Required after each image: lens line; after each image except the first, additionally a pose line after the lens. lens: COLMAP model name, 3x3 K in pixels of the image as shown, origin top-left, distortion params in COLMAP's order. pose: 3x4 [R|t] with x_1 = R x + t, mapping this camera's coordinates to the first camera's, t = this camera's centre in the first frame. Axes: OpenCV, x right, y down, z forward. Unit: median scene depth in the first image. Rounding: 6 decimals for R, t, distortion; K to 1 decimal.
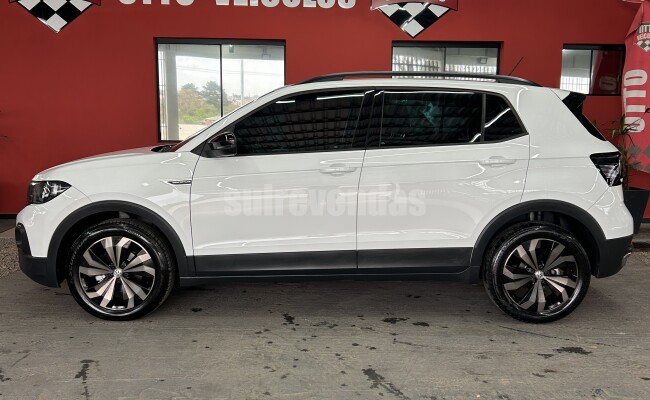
lens RADIAL K [[649.7, 0, 326.0], [0, 649.7, 203.7], [0, 0, 1]] dist [0.054151, -0.016435]
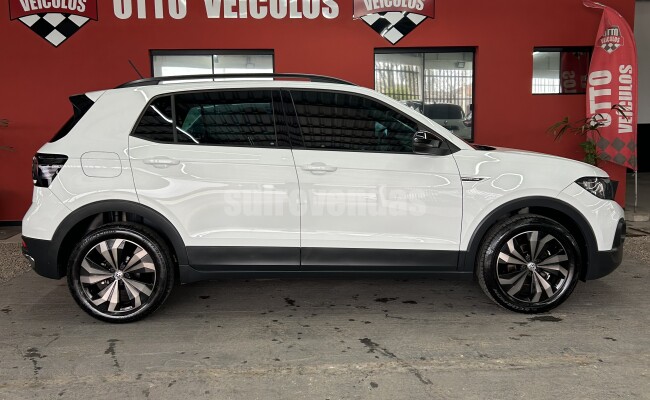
lens RADIAL K [[652.4, 0, 325.0], [0, 652.4, 200.0], [0, 0, 1]] dist [0.109524, -0.222753]
pose [[0.999326, -0.027493, 0.024311, -0.020000], [0.027925, 0.999454, -0.017644, 0.025931], [-0.023813, 0.018311, 0.999549, -0.111359]]
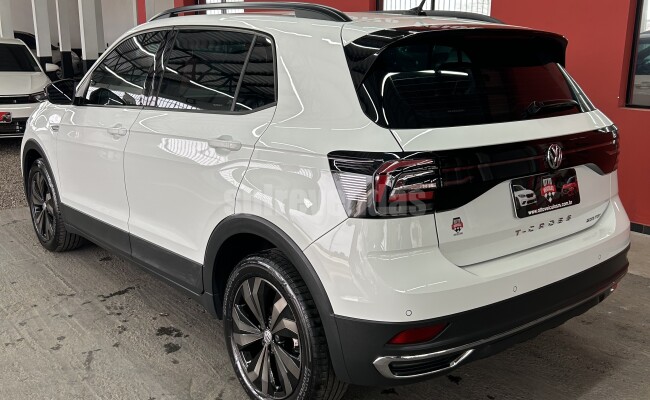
lens RADIAL K [[649.7, 0, 326.0], [0, 649.7, 203.7], [0, 0, 1]] dist [0.054151, -0.016435]
pose [[0.634200, 0.180072, -0.751907, 0.782841], [-0.118236, 0.983650, 0.135844, -0.101005], [0.764075, 0.002750, 0.645122, 0.635947]]
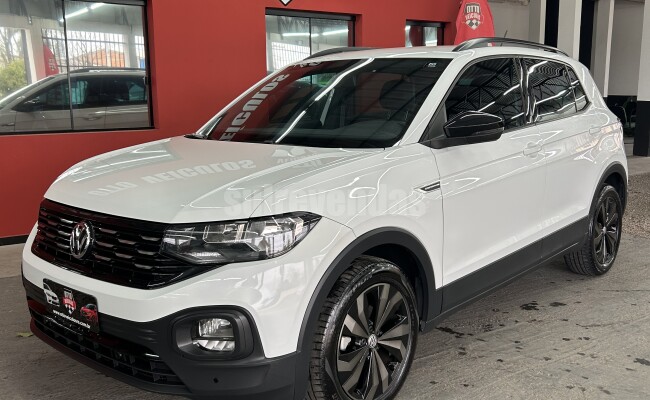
lens RADIAL K [[652.4, 0, 325.0], [0, 652.4, 200.0], [0, 0, 1]] dist [0.109524, -0.222753]
pose [[0.817131, -0.114766, 0.564912, -0.652145], [0.099365, 0.993355, 0.058078, -0.057609], [-0.567824, 0.008675, 0.823105, 0.384246]]
